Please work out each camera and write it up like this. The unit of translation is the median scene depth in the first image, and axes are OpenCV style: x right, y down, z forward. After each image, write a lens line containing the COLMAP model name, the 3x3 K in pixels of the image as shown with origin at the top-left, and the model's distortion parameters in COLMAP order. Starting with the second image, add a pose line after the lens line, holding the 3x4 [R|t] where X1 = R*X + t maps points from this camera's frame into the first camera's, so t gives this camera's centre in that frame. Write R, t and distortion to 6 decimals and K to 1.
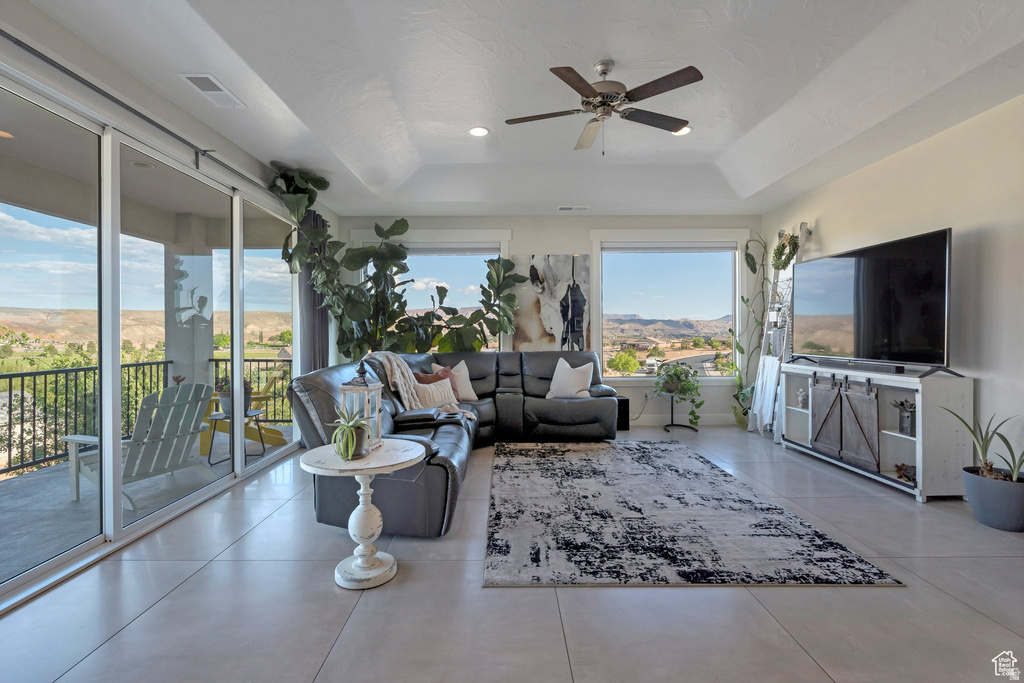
lens RADIAL K [[485.4, 0, 496.4], [0, 485.4, 327.2], [0, 0, 1]] dist [-0.002662, 0.000359]
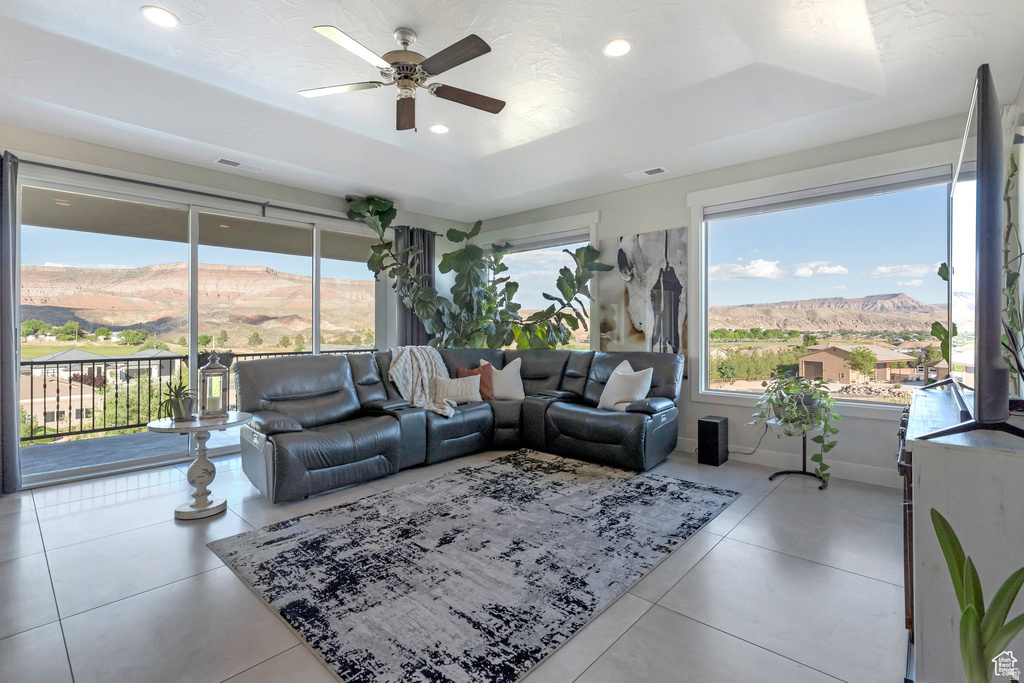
lens RADIAL K [[485.4, 0, 496.4], [0, 485.4, 327.2], [0, 0, 1]] dist [-0.002662, 0.000359]
pose [[0.718076, 0.000584, -0.695965, 0.968435], [0.010076, 0.999886, 0.011235, -0.007063], [0.695892, -0.015080, 0.717988, 0.470699]]
